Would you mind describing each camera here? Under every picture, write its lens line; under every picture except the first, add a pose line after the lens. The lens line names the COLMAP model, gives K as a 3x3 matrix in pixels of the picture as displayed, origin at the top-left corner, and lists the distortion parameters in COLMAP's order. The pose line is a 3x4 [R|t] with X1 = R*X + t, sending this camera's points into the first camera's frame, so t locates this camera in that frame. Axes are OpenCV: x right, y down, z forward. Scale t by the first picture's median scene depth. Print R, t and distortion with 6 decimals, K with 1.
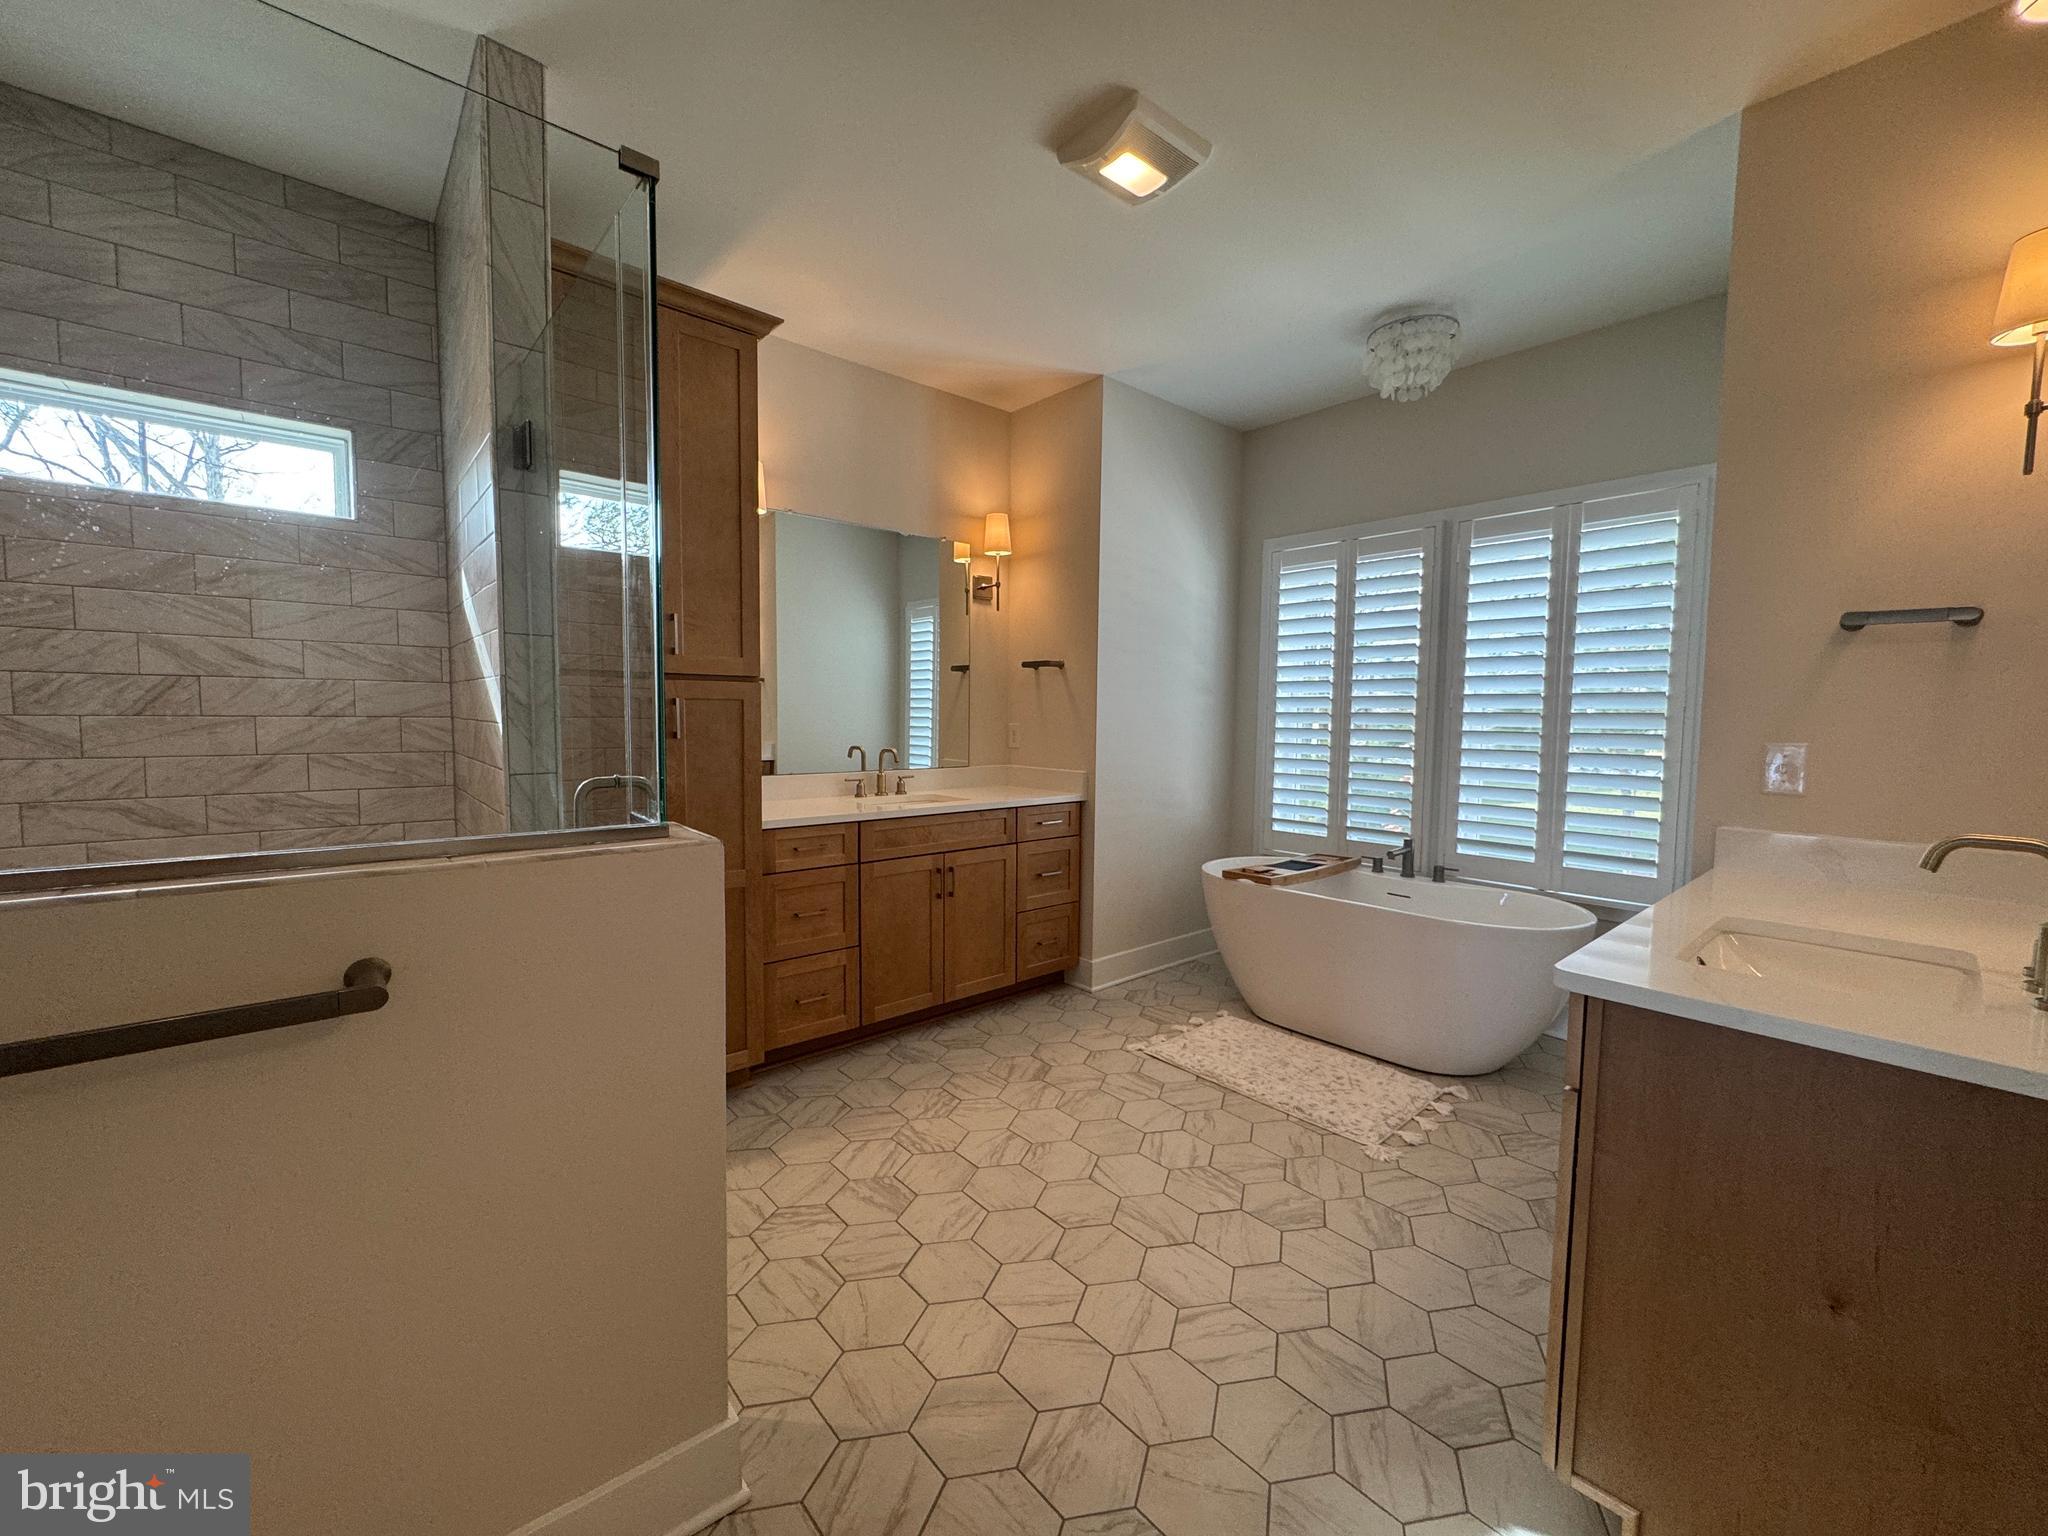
lens RADIAL K [[812.8, 0, 1020.8], [0, 812.8, 769.7], [0, 0, 1]] dist [-0.004521, 0.000060]
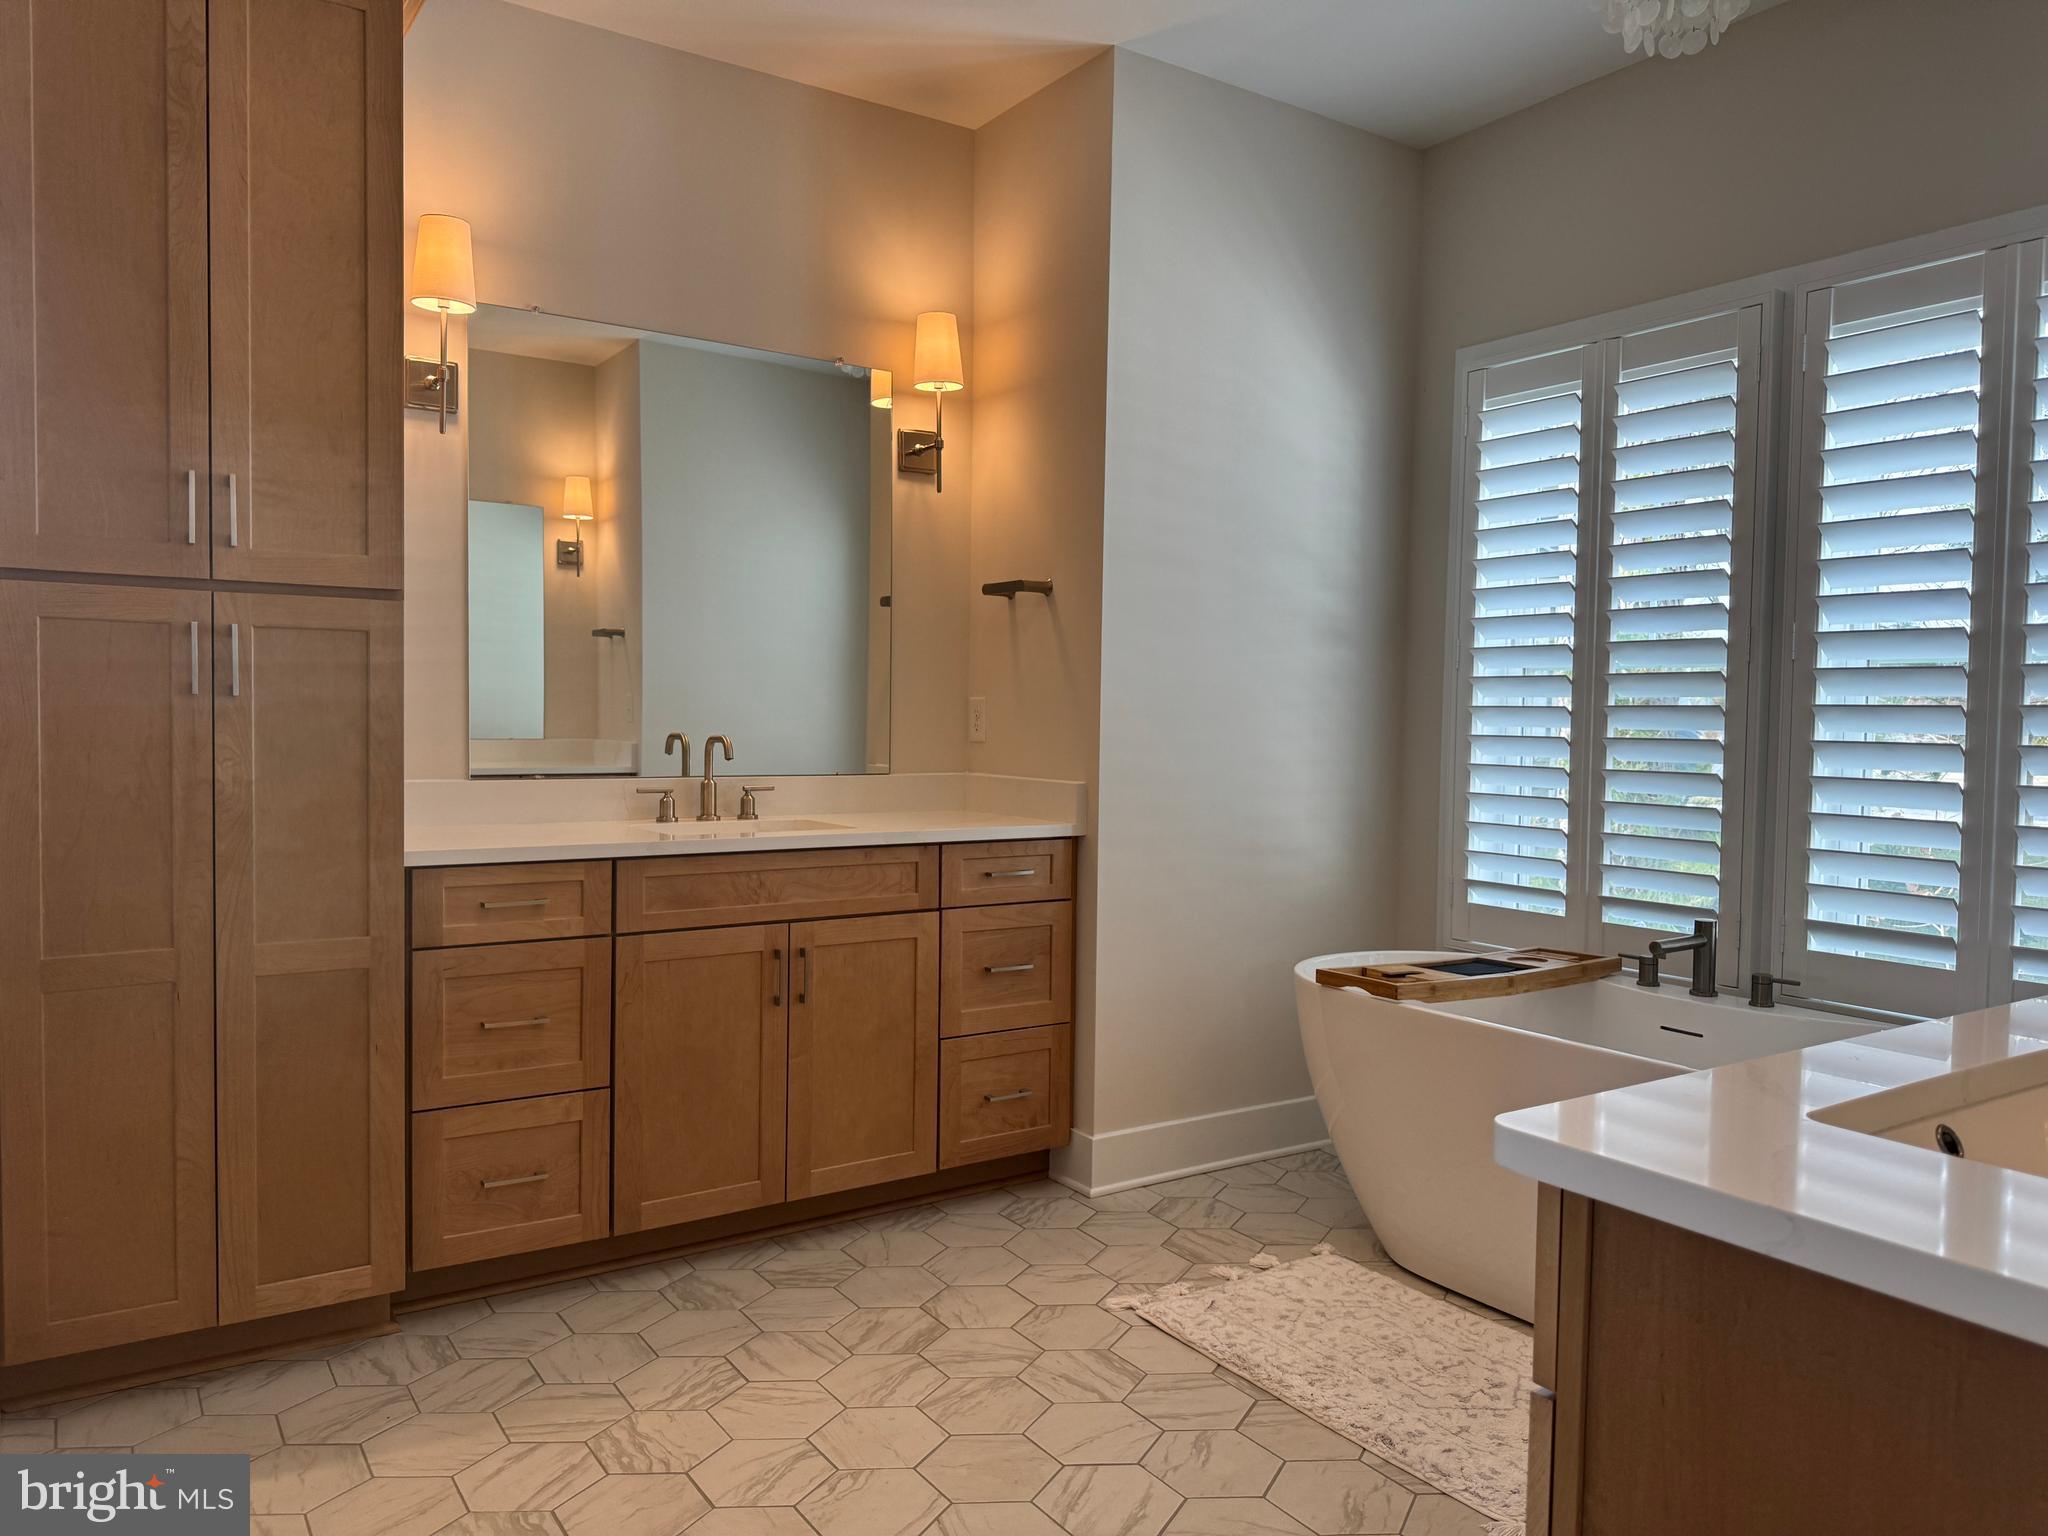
lens RADIAL K [[1439.5, 0, 1024.2], [0, 1439.5, 774.4], [0, 0, 1]] dist [0.043934, -0.059927]
pose [[0.991910, 0.009390, -0.126594, 0.211529], [-0.012991, 0.999533, -0.027646, 0.031246], [0.126275, 0.029067, 0.991569, 0.064472]]
